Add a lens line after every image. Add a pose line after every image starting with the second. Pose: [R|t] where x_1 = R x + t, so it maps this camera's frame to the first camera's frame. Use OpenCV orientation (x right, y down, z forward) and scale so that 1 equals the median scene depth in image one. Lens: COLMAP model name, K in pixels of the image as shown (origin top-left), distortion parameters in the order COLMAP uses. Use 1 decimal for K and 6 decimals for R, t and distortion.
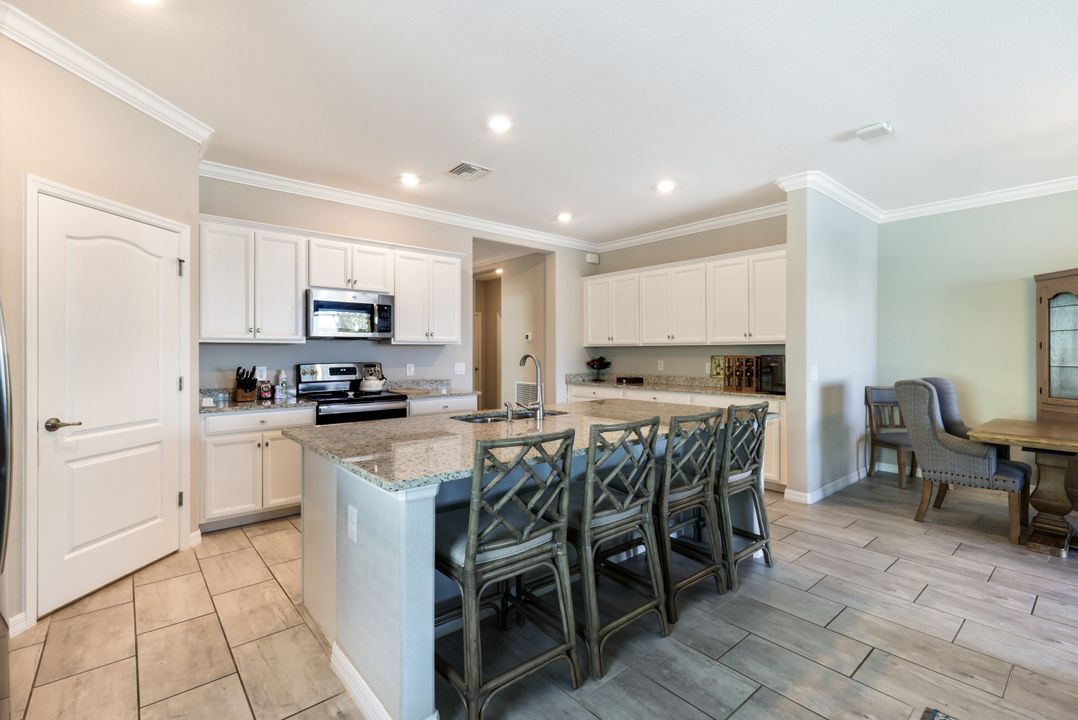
lens RADIAL K [[484.0, 0, 540.5], [0, 484.0, 352.4], [0, 0, 1]] dist [0.003917, 0.000641]
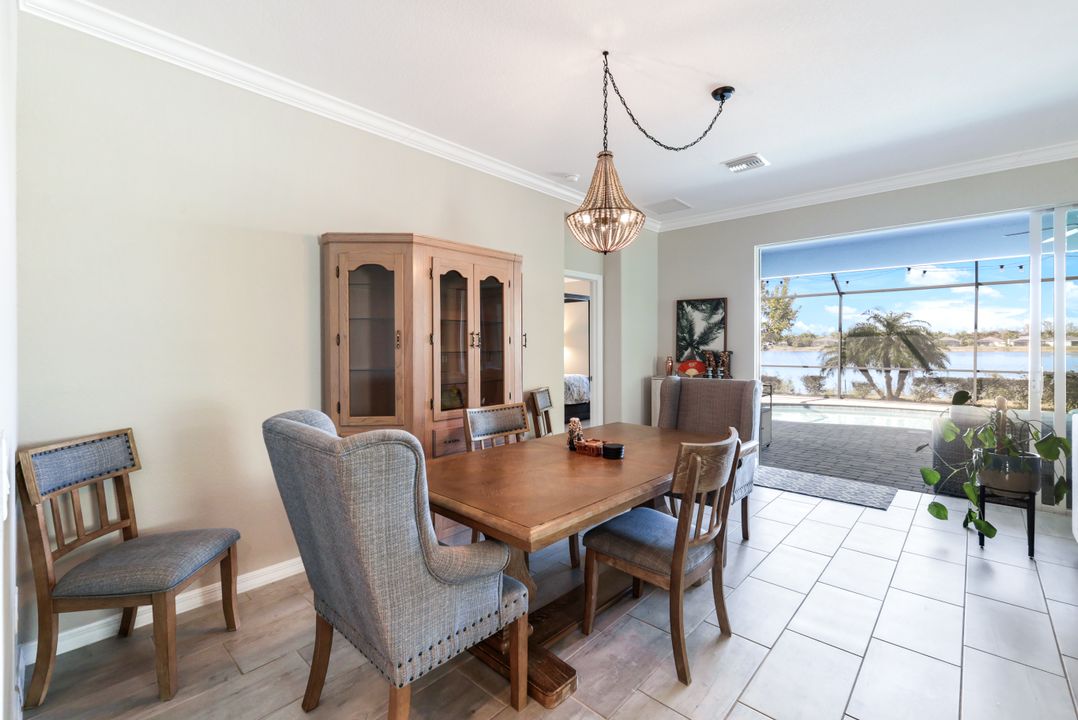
lens RADIAL K [[477.0, 0, 539.2], [0, 477.0, 344.5], [0, 0, 1]] dist [0.001435, 0.000653]
pose [[-0.119094, 0.002299, 0.992880, 0.357953], [0.001329, 0.999997, -0.002156, -0.006059], [-0.992882, 0.001063, -0.119097, 0.834882]]
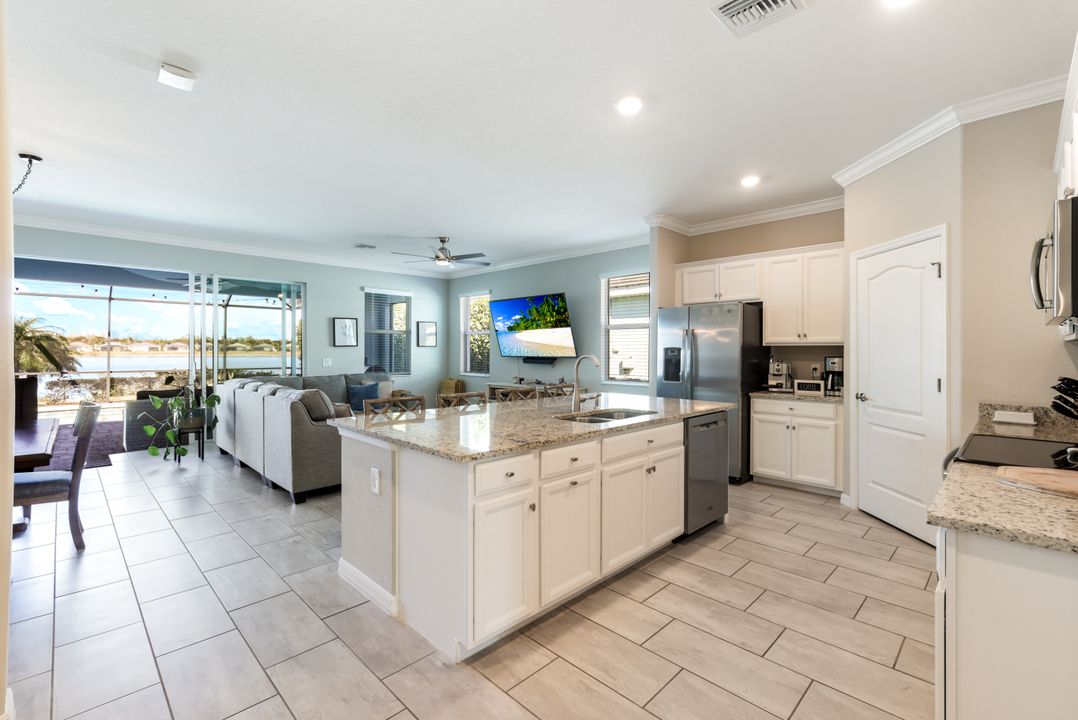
lens RADIAL K [[476.8, 0, 537.3], [0, 476.8, 352.2], [0, 0, 1]] dist [-0.000086, 0.000439]
pose [[-0.997328, -0.001238, -0.073043, 0.121776], [-0.001475, 0.999994, 0.003202, -0.004036], [0.073039, 0.003301, -0.997324, 1.457205]]
